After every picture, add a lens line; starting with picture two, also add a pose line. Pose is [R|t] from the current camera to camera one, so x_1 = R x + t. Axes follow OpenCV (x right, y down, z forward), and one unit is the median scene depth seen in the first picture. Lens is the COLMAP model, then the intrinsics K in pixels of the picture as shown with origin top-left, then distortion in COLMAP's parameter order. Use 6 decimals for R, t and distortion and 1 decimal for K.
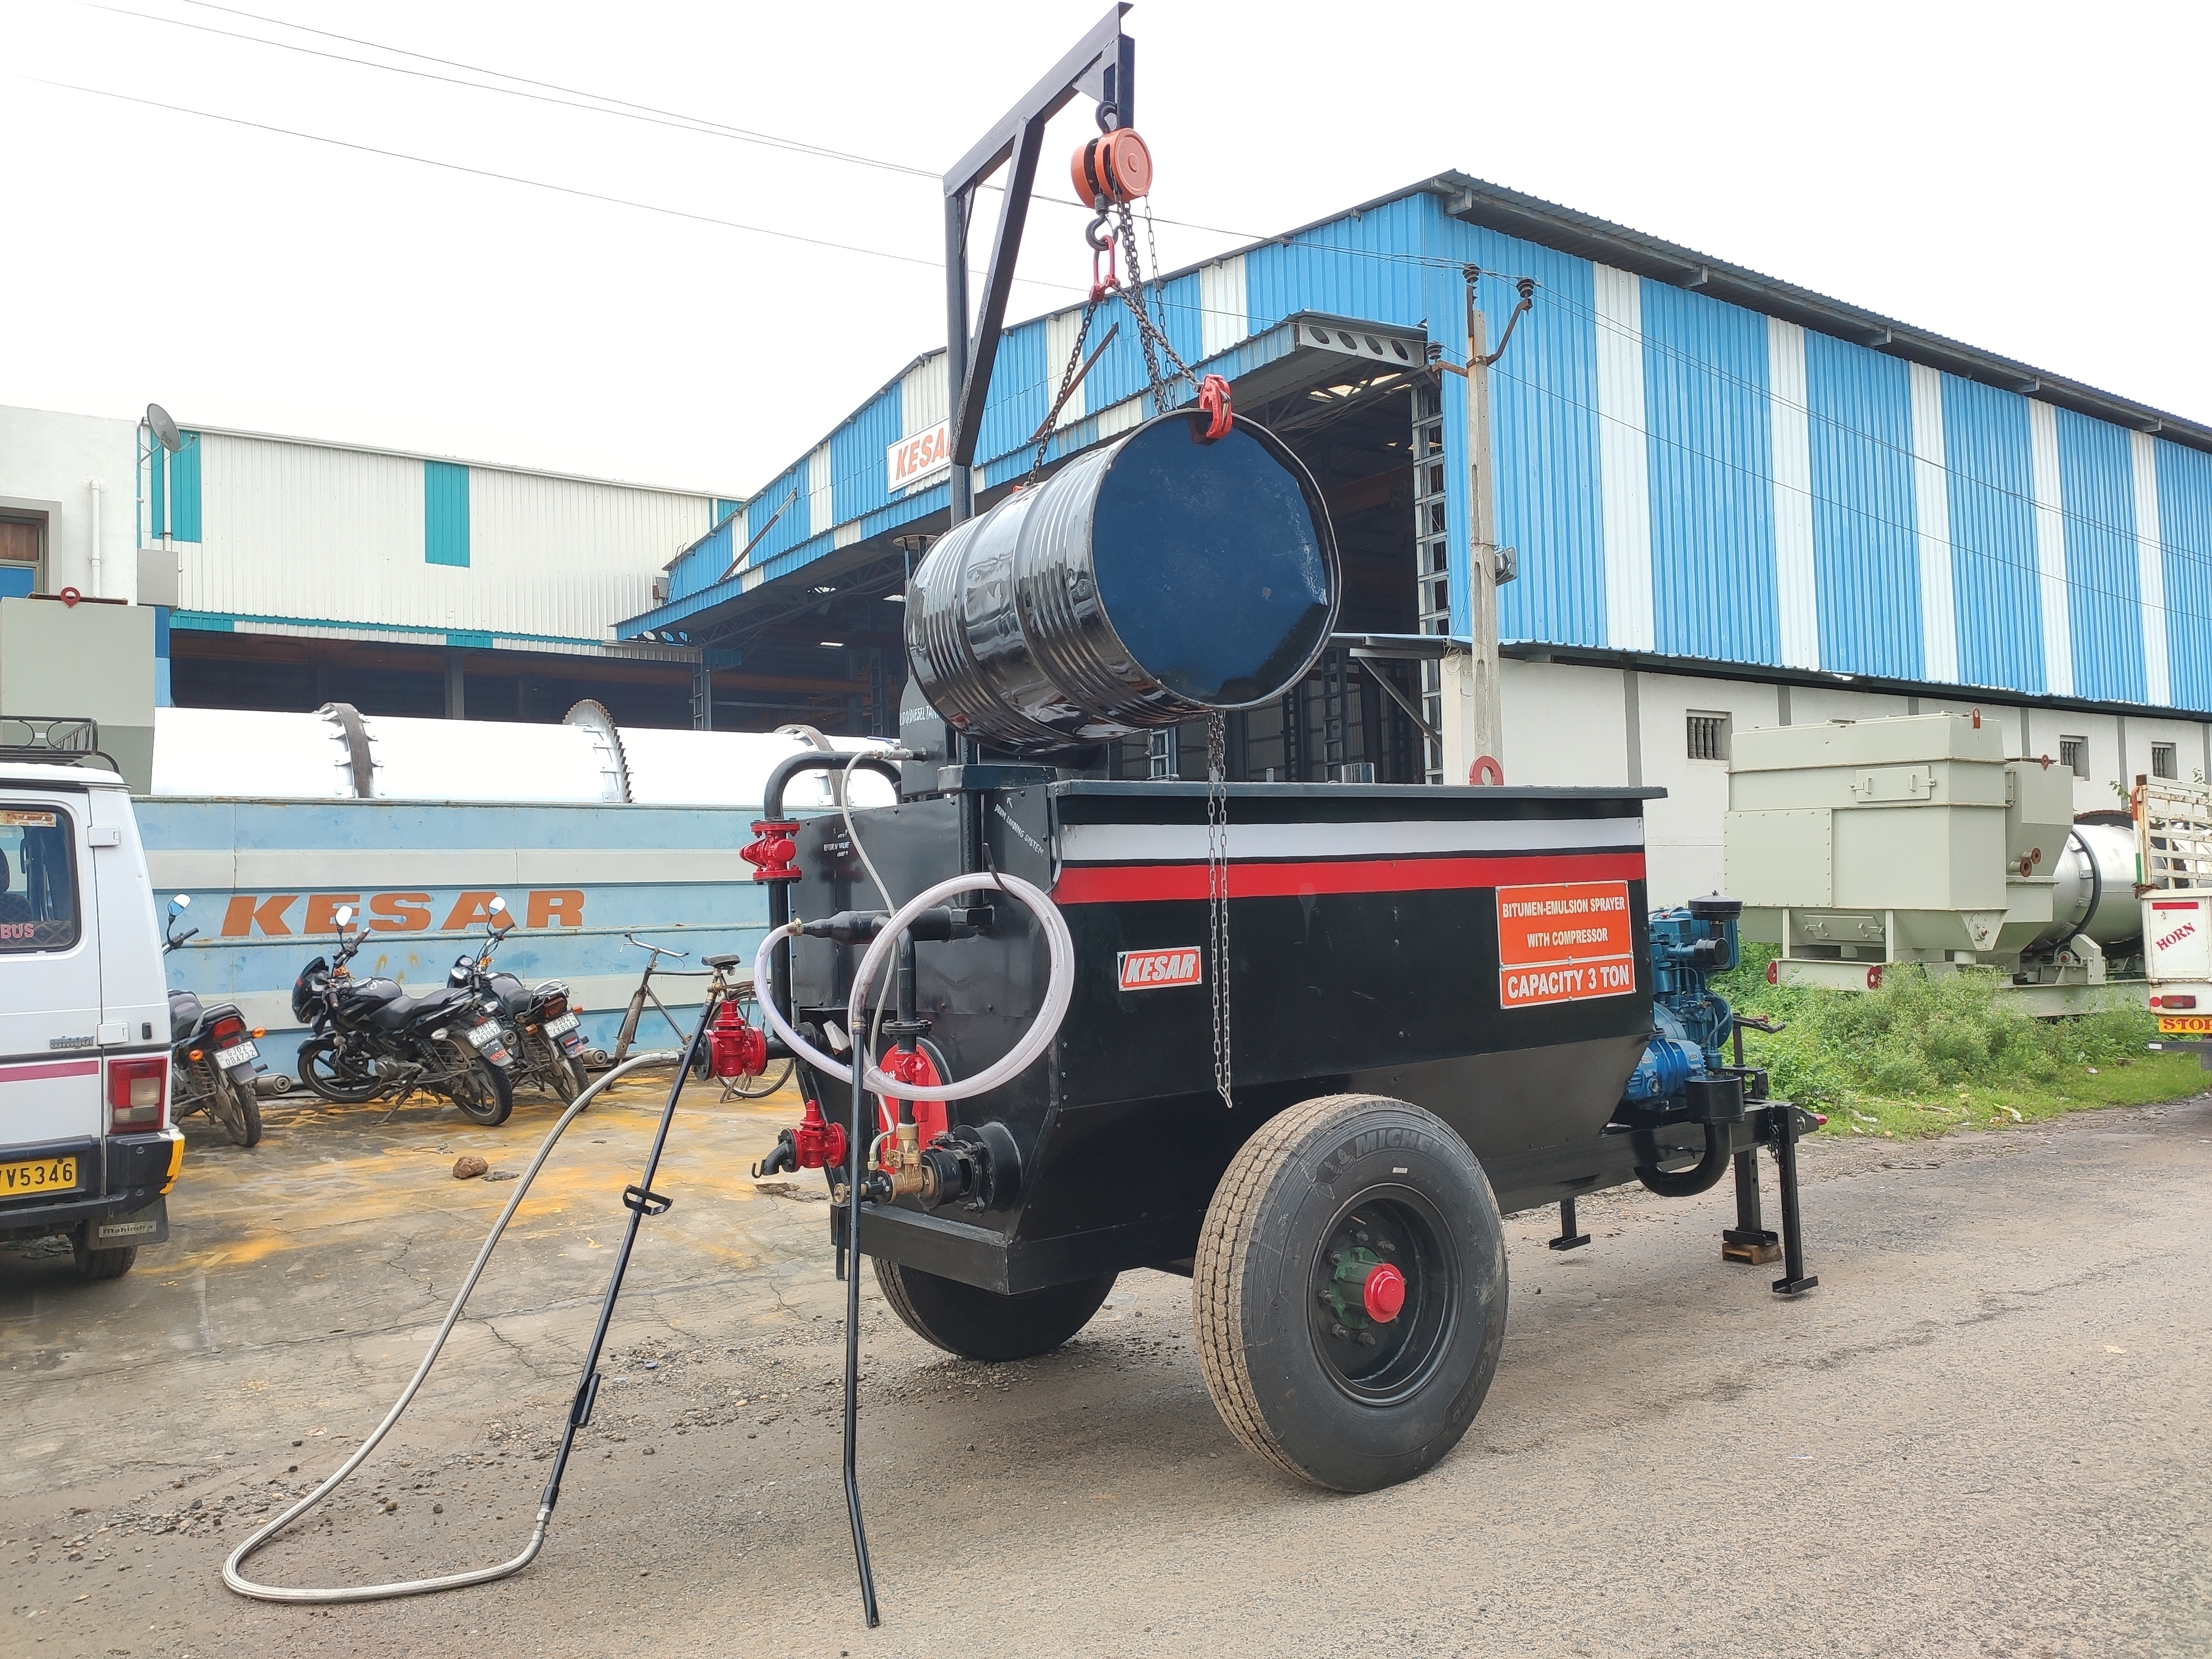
lens RADIAL K [[1643.6, 0, 1087.5], [0, 1643.6, 819.2], [0, 0, 1]] dist [0.059954, -0.068798]
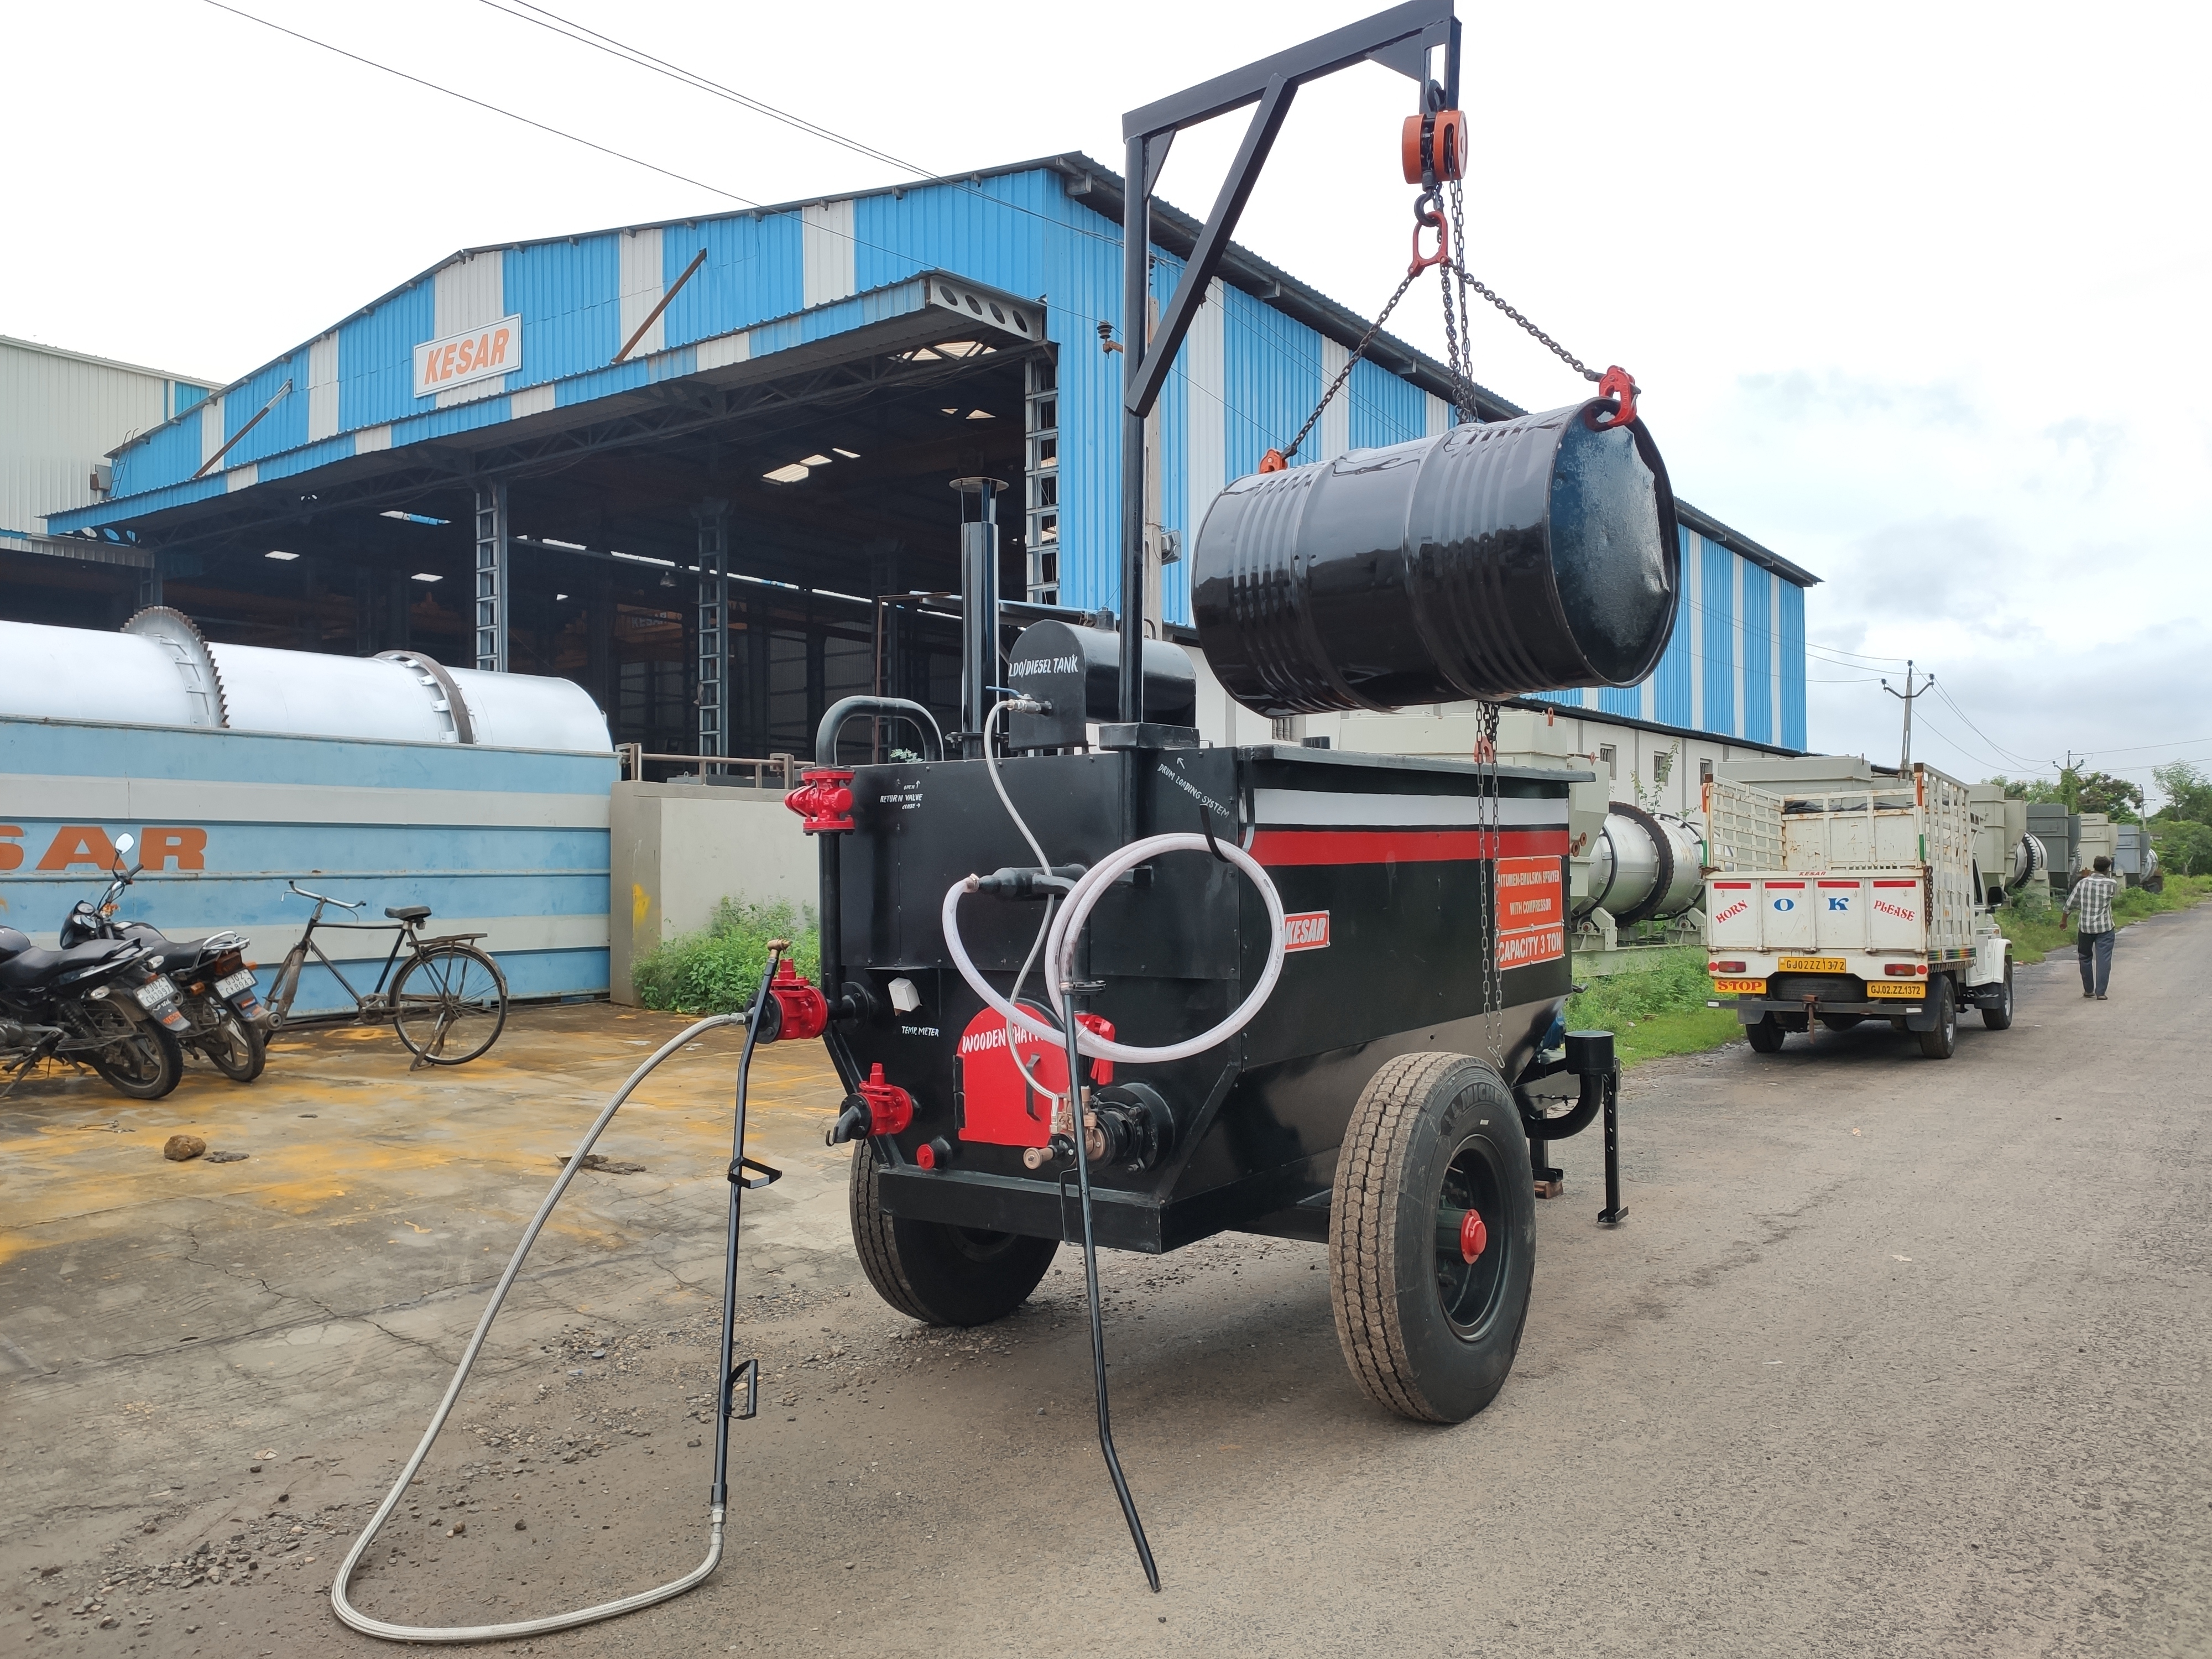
lens RADIAL K [[1643.6, 0, 1099.0], [0, 1643.6, 821.8], [0, 0, 1]] dist [0.059954, -0.068798]
pose [[0.947807, 0.034319, 0.316992, -0.203223], [-0.042600, 0.998907, 0.019227, 0.004146], [-0.315986, -0.031728, 0.948233, 0.035852]]
